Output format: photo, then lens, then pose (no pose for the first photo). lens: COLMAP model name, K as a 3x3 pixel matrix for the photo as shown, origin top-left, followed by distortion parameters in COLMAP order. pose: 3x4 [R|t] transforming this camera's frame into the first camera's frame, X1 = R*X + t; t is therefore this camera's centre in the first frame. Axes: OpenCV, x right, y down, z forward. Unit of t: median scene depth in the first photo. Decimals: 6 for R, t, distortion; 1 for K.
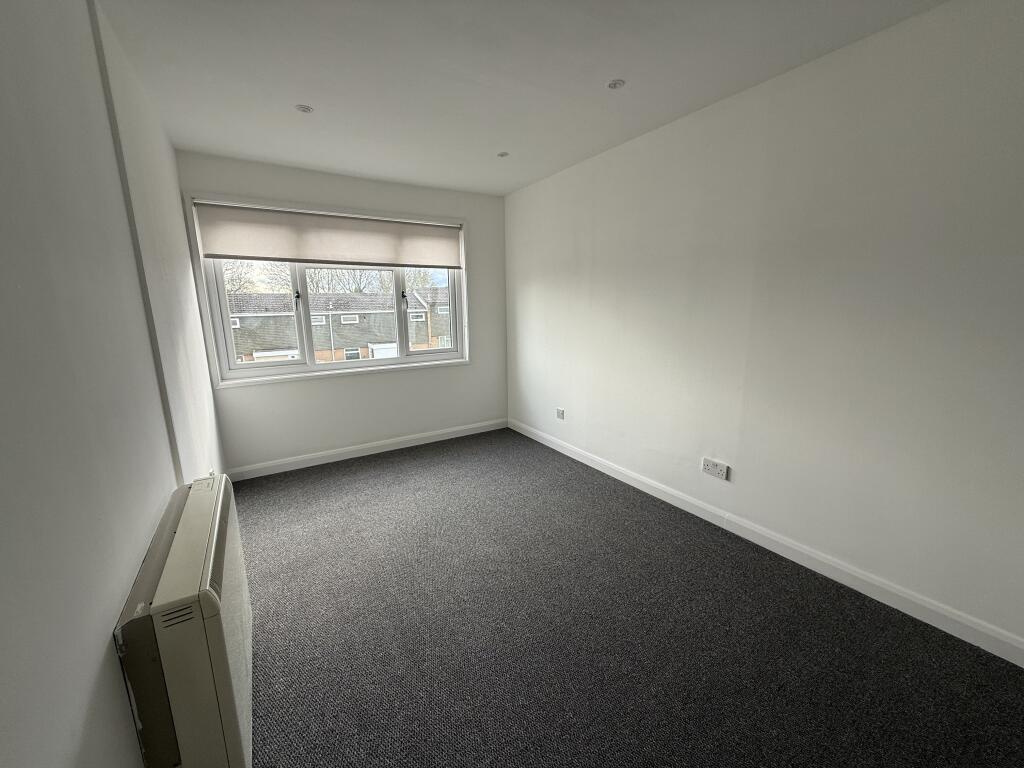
lens RADIAL K [[409.3, 0, 512.0], [0, 409.3, 384.0], [0, 0, 1]] dist [0.000314, 0.000013]
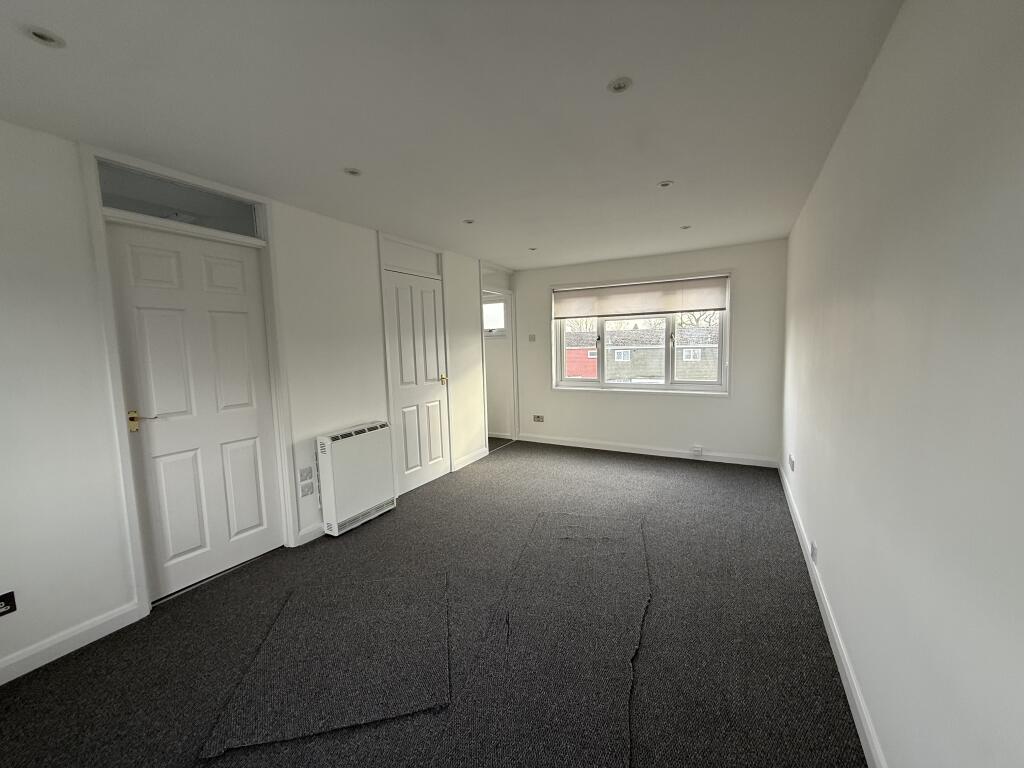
lens RADIAL K [[409.3, 0, 512.0], [0, 409.3, 384.0], [0, 0, 1]] dist [0.000314, 0.000013]
pose [[0.479117, 0.084304, -0.873693, 0.629341], [-0.160005, 0.987088, 0.007501, -0.000441], [0.863044, 0.136201, 0.486419, -0.025638]]
